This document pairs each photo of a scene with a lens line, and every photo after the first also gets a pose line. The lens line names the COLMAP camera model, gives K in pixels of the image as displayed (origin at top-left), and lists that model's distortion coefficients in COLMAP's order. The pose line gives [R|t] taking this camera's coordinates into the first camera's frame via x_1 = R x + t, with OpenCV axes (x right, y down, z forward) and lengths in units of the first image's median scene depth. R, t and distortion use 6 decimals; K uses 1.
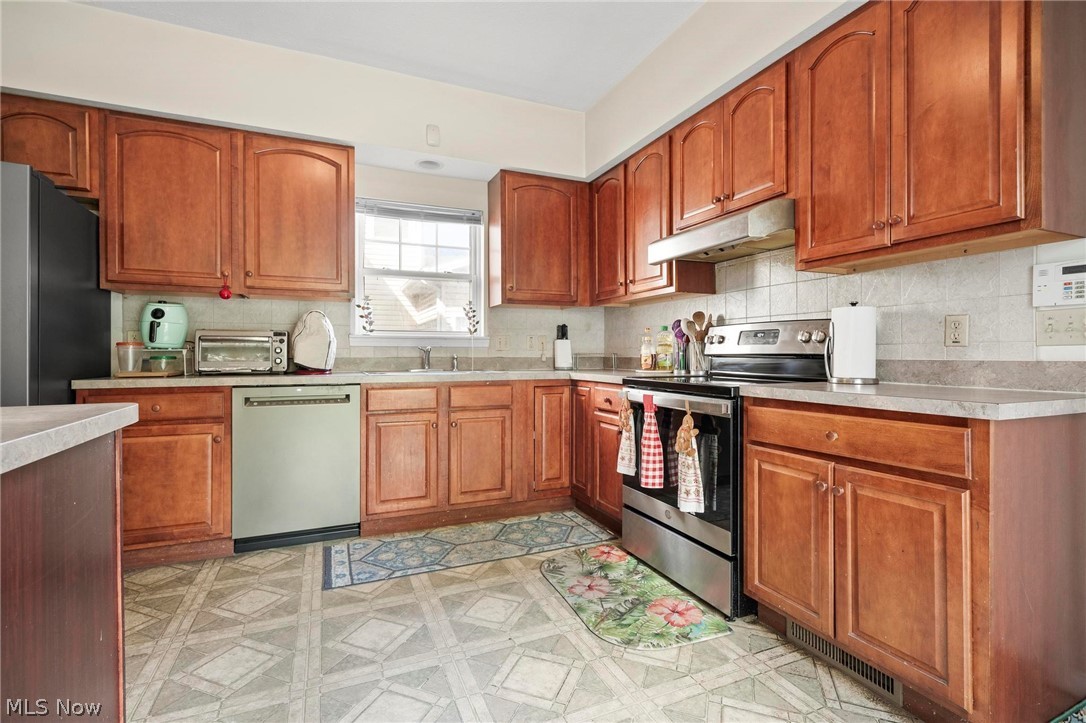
lens RADIAL K [[498.0, 0, 552.0], [0, 498.0, 359.9], [0, 0, 1]] dist [-0.015962, -0.002680]
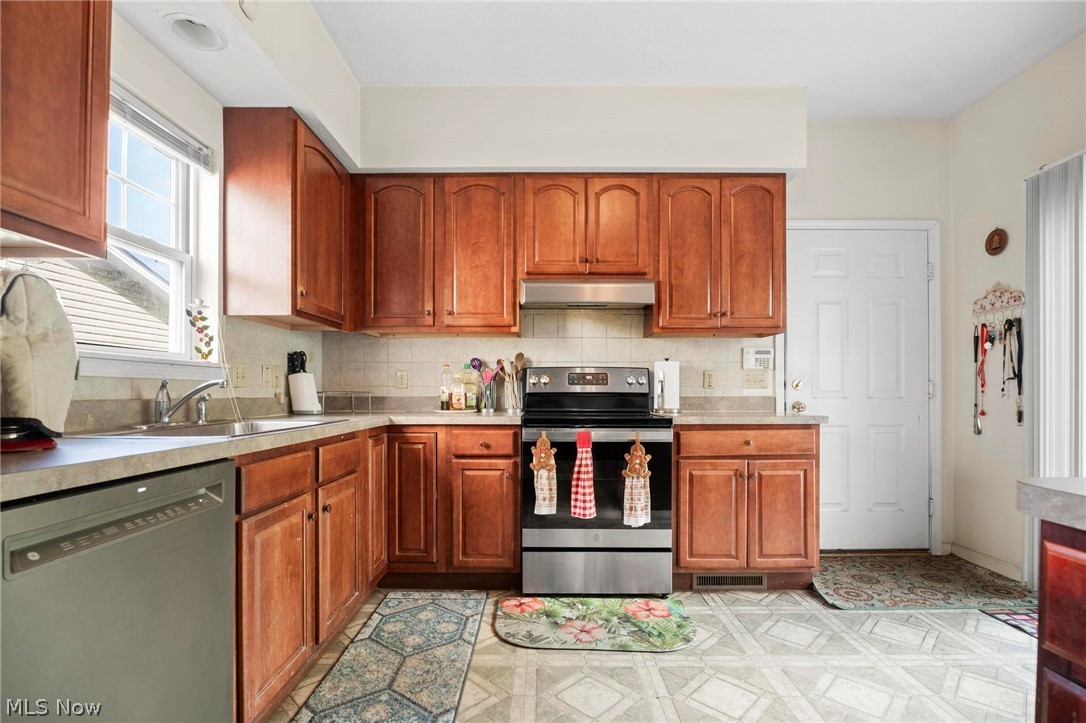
lens RADIAL K [[498.0, 0, 540.0], [0, 498.0, 395.0], [0, 0, 1]] dist [-0.015962, -0.002680]
pose [[0.412041, -0.005019, 0.911151, -0.743427], [0.010131, 0.999948, 0.000926, -0.008418], [-0.911109, 0.008849, 0.412071, 0.588719]]
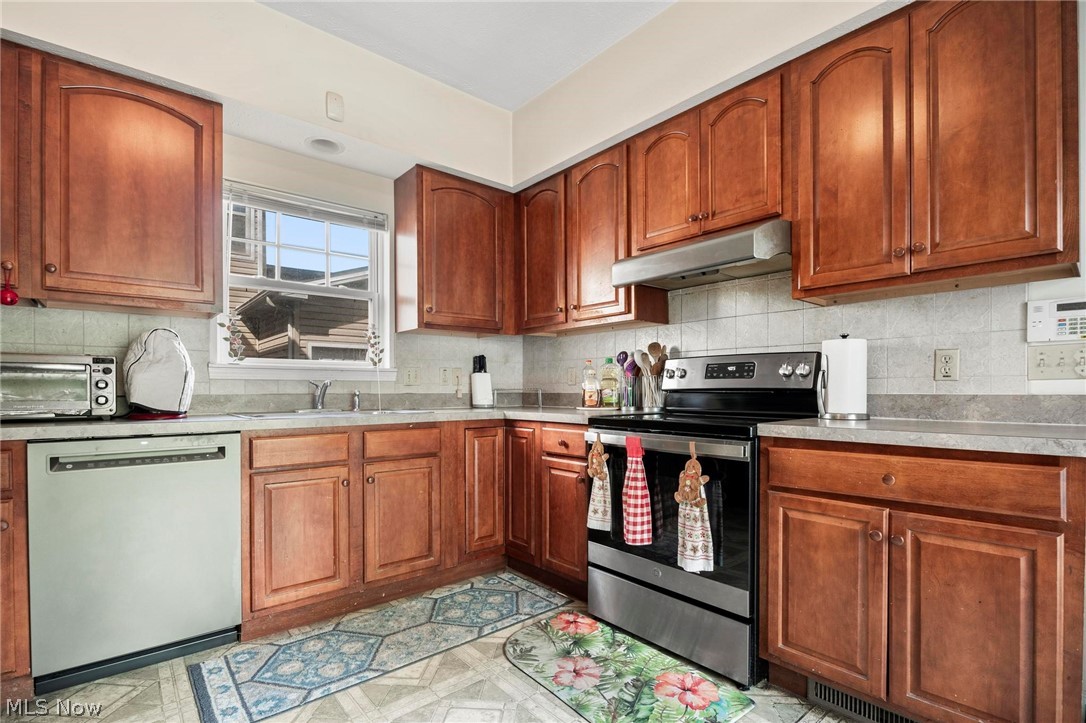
lens RADIAL K [[498.0, 0, 543.5], [0, 498.0, 397.1], [0, 0, 1]] dist [-0.015962, -0.002680]
pose [[0.957290, -0.006659, 0.289052, -0.185513], [0.005665, 0.999975, 0.004275, -0.002083], [-0.289074, -0.002455, 0.957304, 0.202205]]
